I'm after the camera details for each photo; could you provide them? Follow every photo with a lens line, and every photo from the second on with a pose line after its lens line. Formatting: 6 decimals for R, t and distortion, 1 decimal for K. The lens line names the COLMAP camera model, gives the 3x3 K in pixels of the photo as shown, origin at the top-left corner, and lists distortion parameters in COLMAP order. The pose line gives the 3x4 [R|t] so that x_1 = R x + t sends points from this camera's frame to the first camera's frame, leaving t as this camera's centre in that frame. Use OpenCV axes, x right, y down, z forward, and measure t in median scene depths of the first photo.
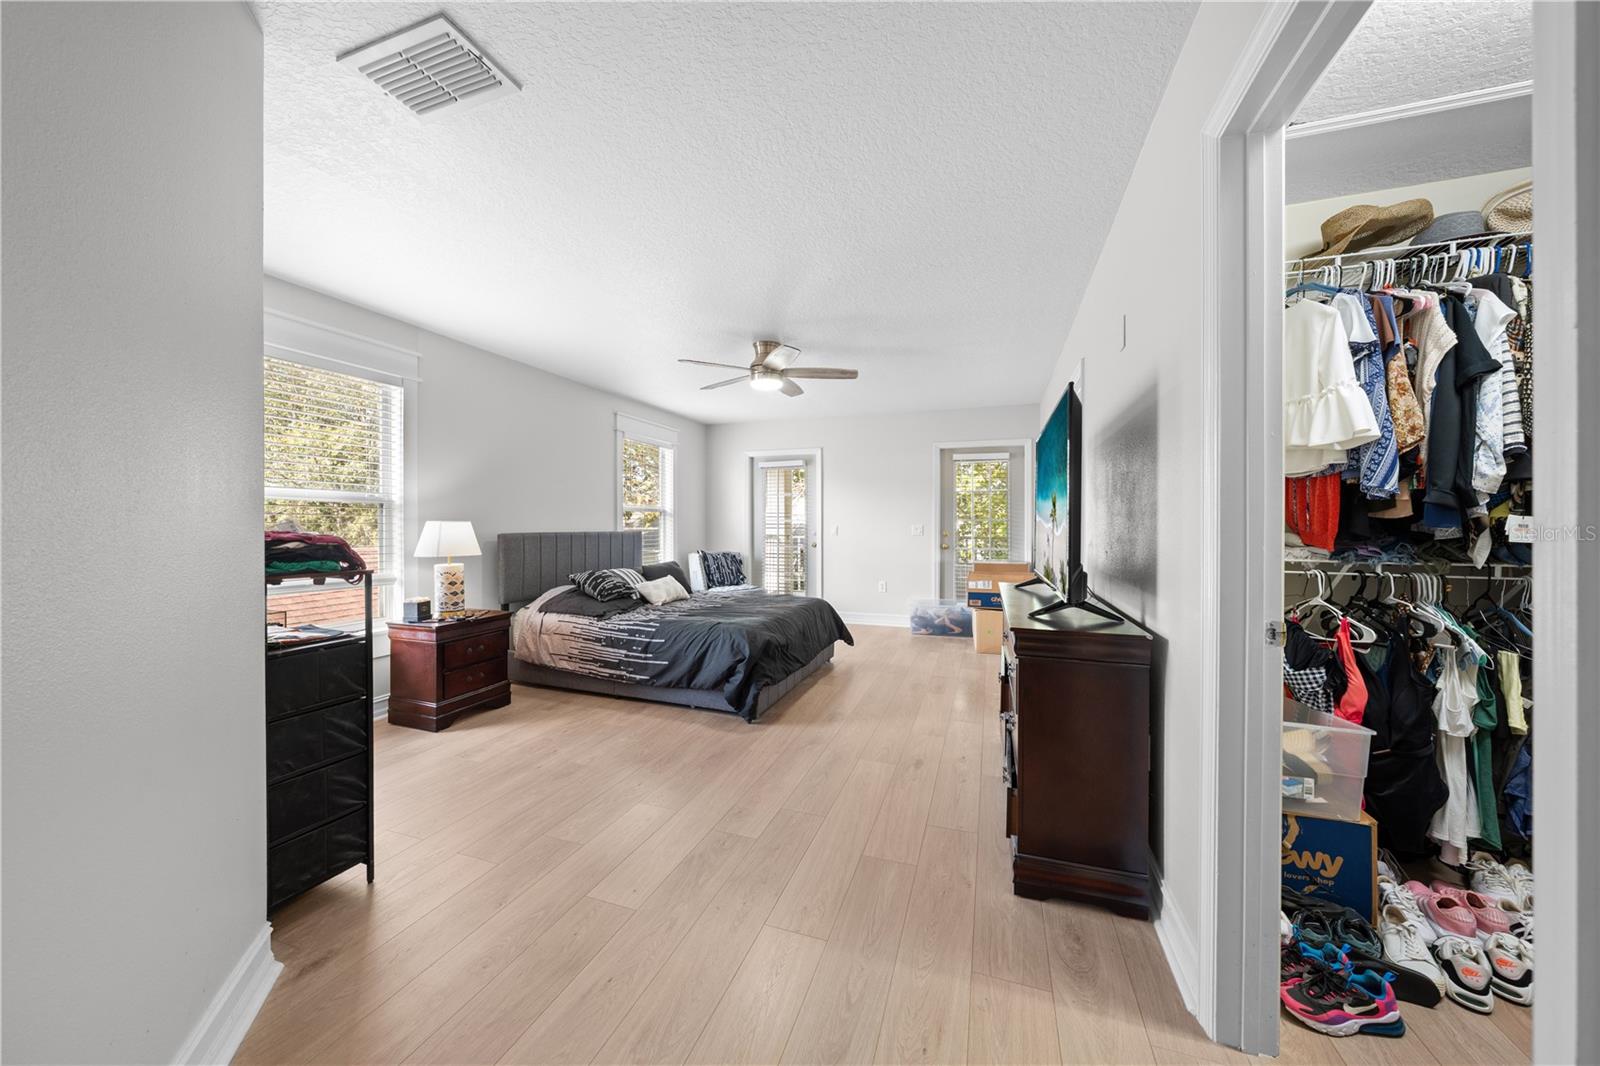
lens RADIAL K [[541.1, 0, 796.2], [0, 541.1, 534.3], [0, 0, 1]] dist [-0.004481, 0.000535]
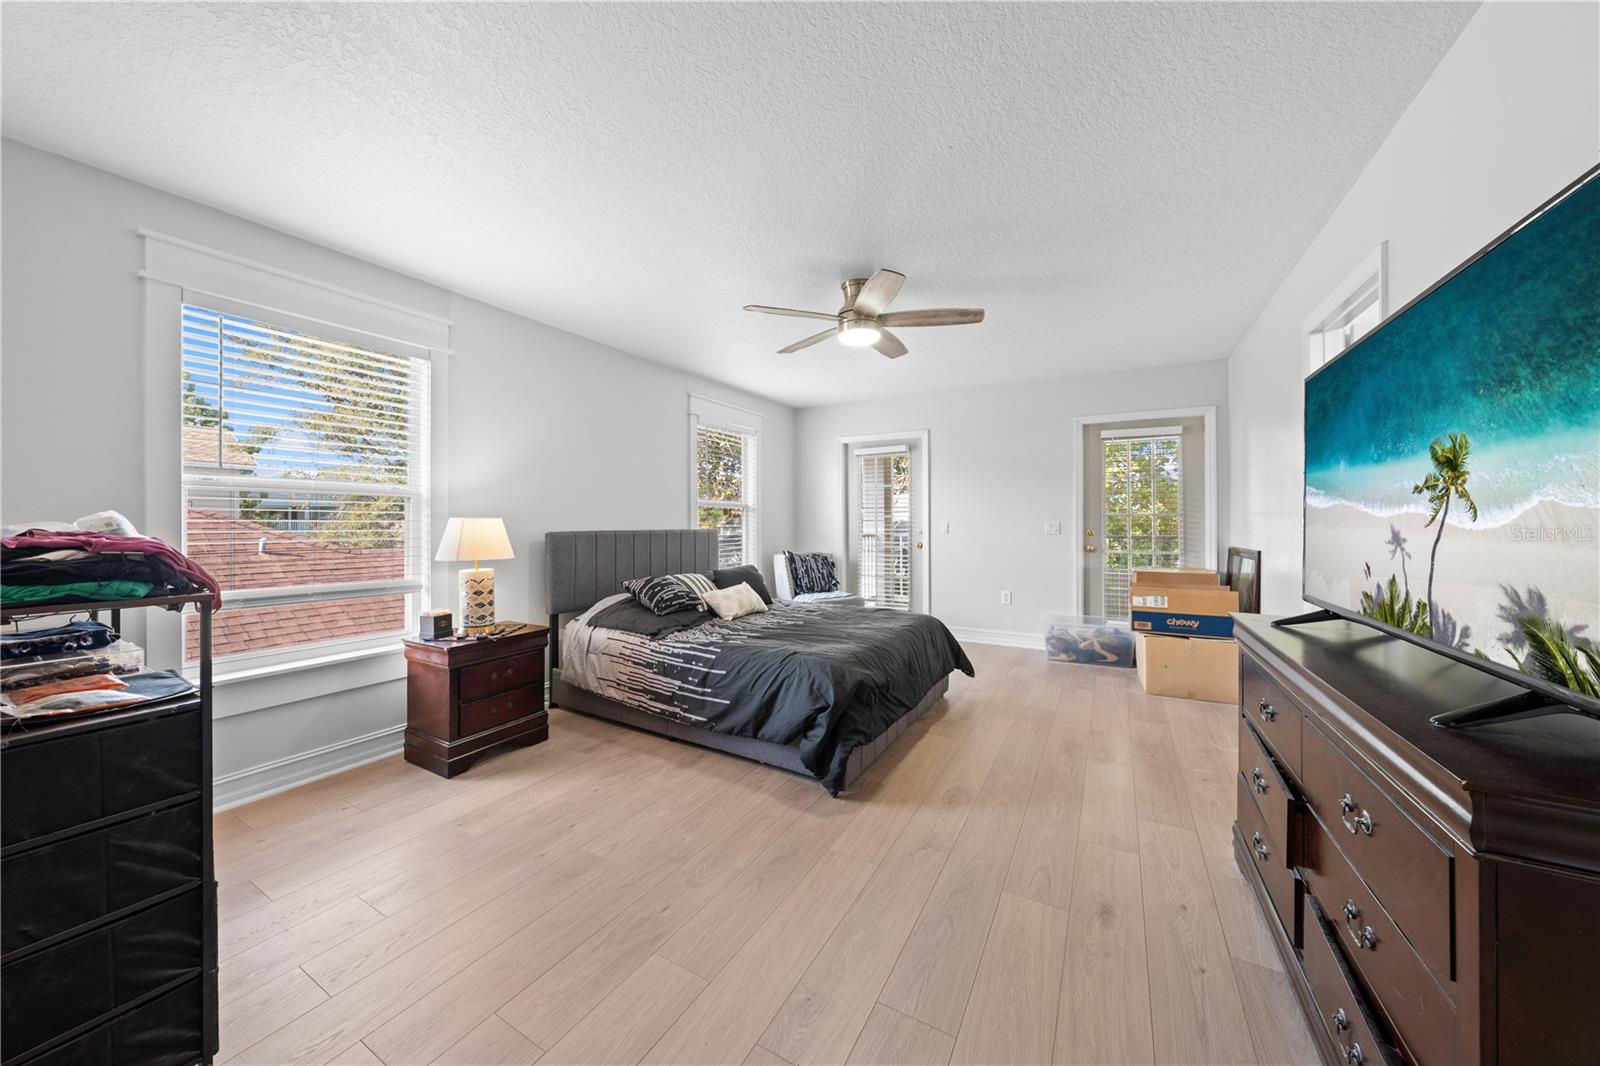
lens RADIAL K [[541.1, 0, 806.1], [0, 541.1, 517.0], [0, 0, 1]] dist [-0.004481, 0.000535]
pose [[0.986150, -0.003838, -0.165810, -0.003078], [-0.000549, 0.999651, -0.026403, -0.003505], [0.165854, 0.026128, 0.985804, 0.249214]]
